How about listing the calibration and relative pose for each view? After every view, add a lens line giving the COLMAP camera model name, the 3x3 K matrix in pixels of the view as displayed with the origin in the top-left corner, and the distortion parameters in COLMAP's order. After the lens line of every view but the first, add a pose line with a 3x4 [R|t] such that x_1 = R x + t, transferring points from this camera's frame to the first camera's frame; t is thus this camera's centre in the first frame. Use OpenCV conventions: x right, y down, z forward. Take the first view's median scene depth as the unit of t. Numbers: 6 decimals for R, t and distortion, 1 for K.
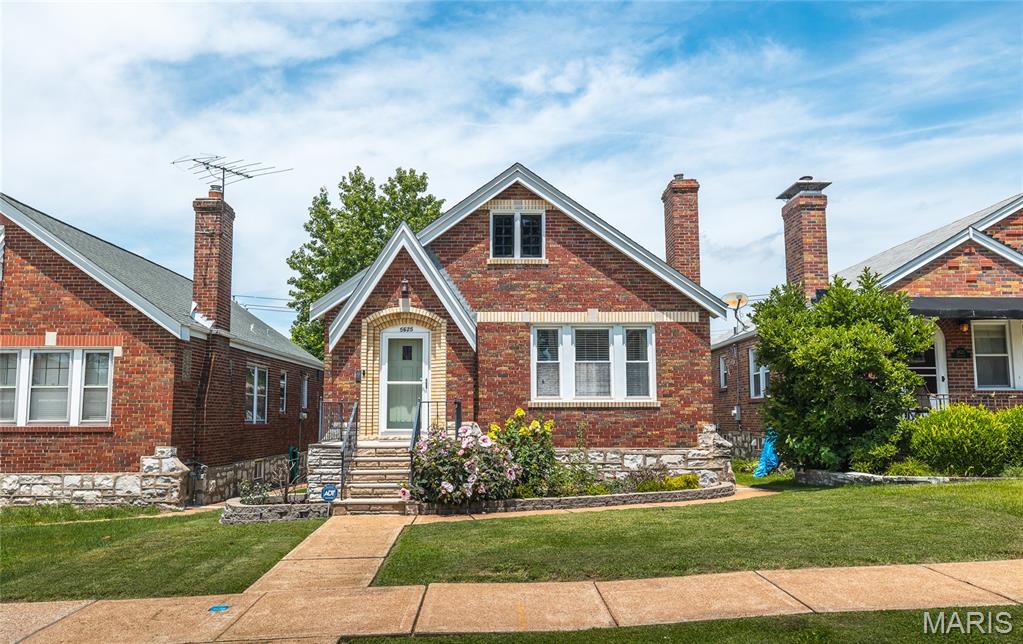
lens RADIAL K [[853.2, 0, 507.9], [0, 853.2, 322.8], [0, 0, 1]] dist [0.000529, 0.003099]
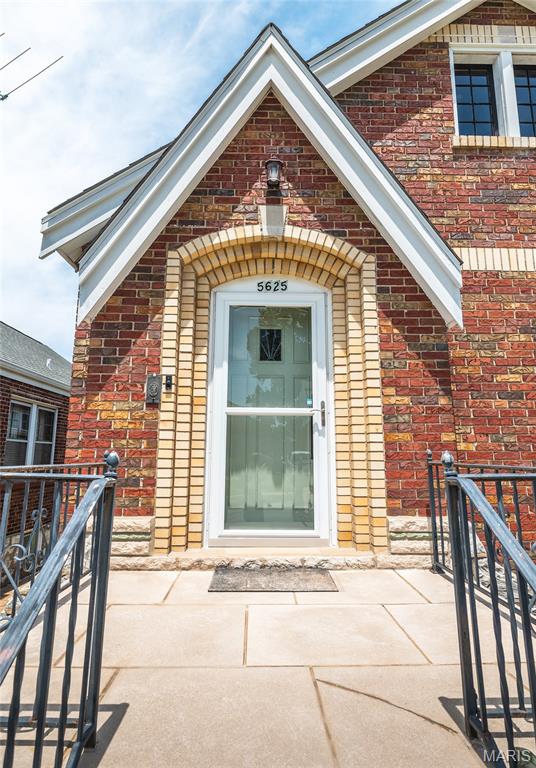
lens RADIAL K [[436.4, 0, 256.0], [0, 436.4, 366.5], [0, 0, 1]] dist [0.001377, 0.000141]
pose [[0.999967, 0.007778, -0.002262, -0.127375], [-0.007939, 0.996551, -0.082605, 0.066322], [0.001612, 0.082620, 0.996580, 0.792340]]
